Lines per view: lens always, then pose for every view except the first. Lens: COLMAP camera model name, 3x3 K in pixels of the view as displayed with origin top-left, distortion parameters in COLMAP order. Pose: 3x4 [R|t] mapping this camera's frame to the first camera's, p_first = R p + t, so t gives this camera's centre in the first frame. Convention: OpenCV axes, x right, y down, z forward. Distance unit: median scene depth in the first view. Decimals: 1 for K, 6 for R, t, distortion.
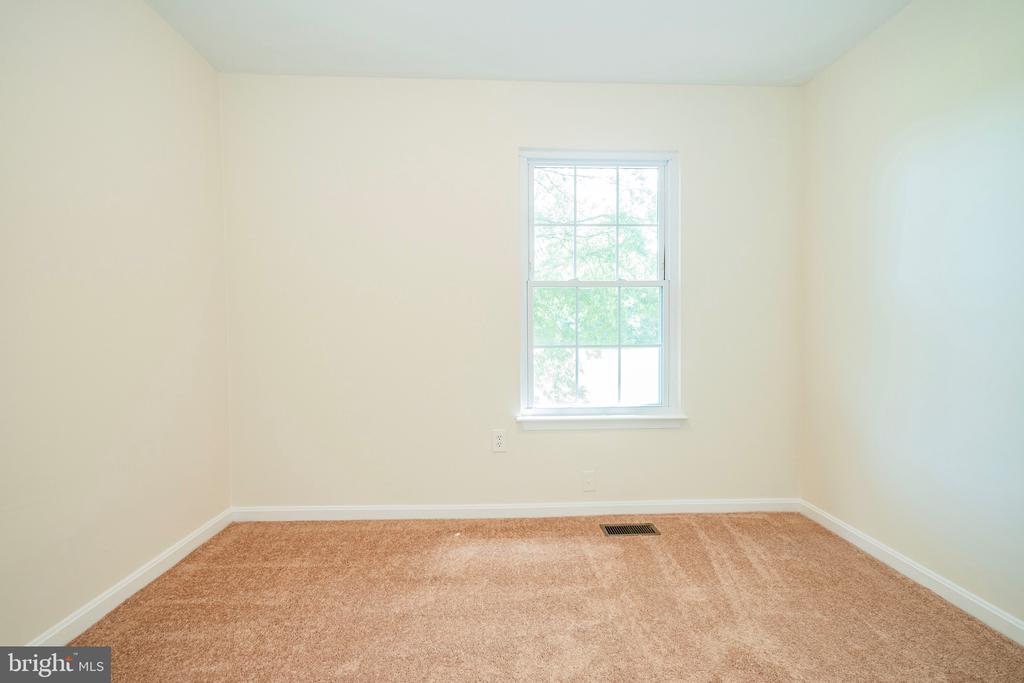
lens RADIAL K [[434.8, 0, 512.8], [0, 434.8, 338.1], [0, 0, 1]] dist [-0.002229, -0.000185]
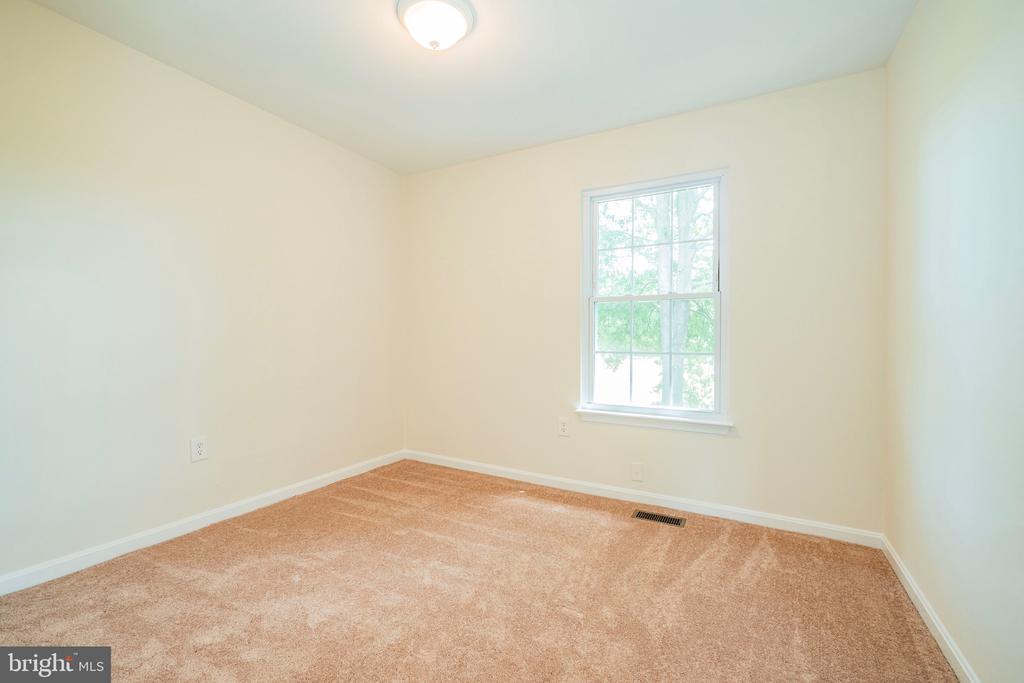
lens RADIAL K [[434.8, 0, 512.8], [0, 434.8, 338.1], [0, 0, 1]] dist [-0.002229, -0.000185]
pose [[0.853482, 0.009286, -0.521040, 0.509283], [-0.017508, 0.999788, -0.010861, -0.002185], [0.520829, 0.018392, 0.853463, -0.149148]]
